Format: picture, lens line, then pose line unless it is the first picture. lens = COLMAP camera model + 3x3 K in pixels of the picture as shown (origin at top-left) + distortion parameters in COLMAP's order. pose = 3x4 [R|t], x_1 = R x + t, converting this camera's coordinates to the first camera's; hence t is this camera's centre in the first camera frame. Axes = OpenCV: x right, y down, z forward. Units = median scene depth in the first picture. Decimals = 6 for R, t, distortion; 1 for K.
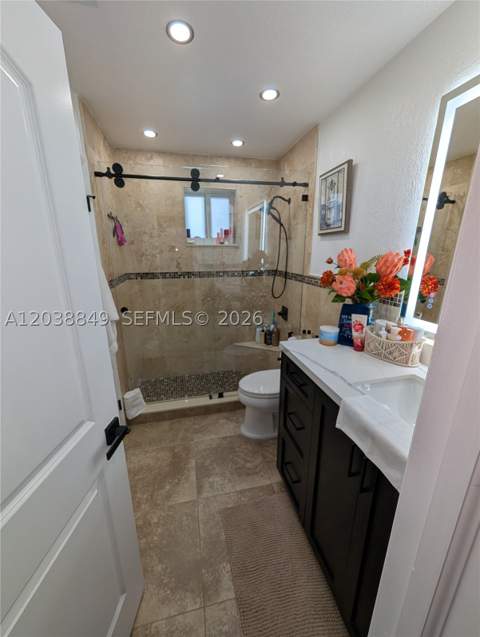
lens RADIAL K [[243.7, 0, 238.5], [0, 243.7, 318.5], [0, 0, 1]] dist [-0.002283, -0.000076]
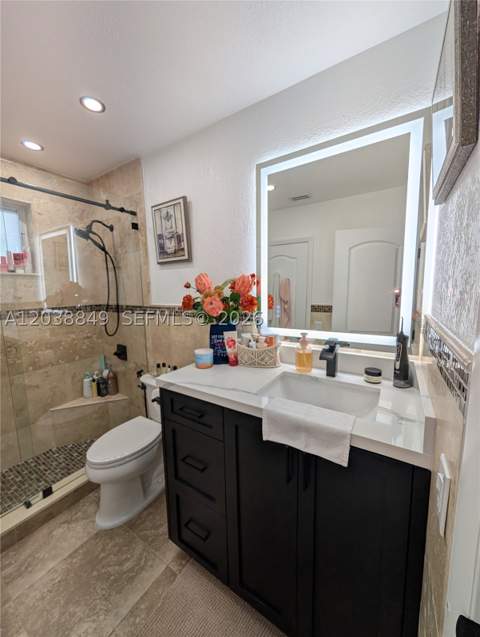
lens RADIAL K [[243.7, 0, 238.5], [0, 243.7, 318.5], [0, 0, 1]] dist [-0.002283, -0.000076]
pose [[0.722828, -0.094650, 0.684516, -0.149008], [0.197731, 0.977487, -0.073637, 0.010282], [-0.662135, 0.188577, 0.725270, 0.135790]]
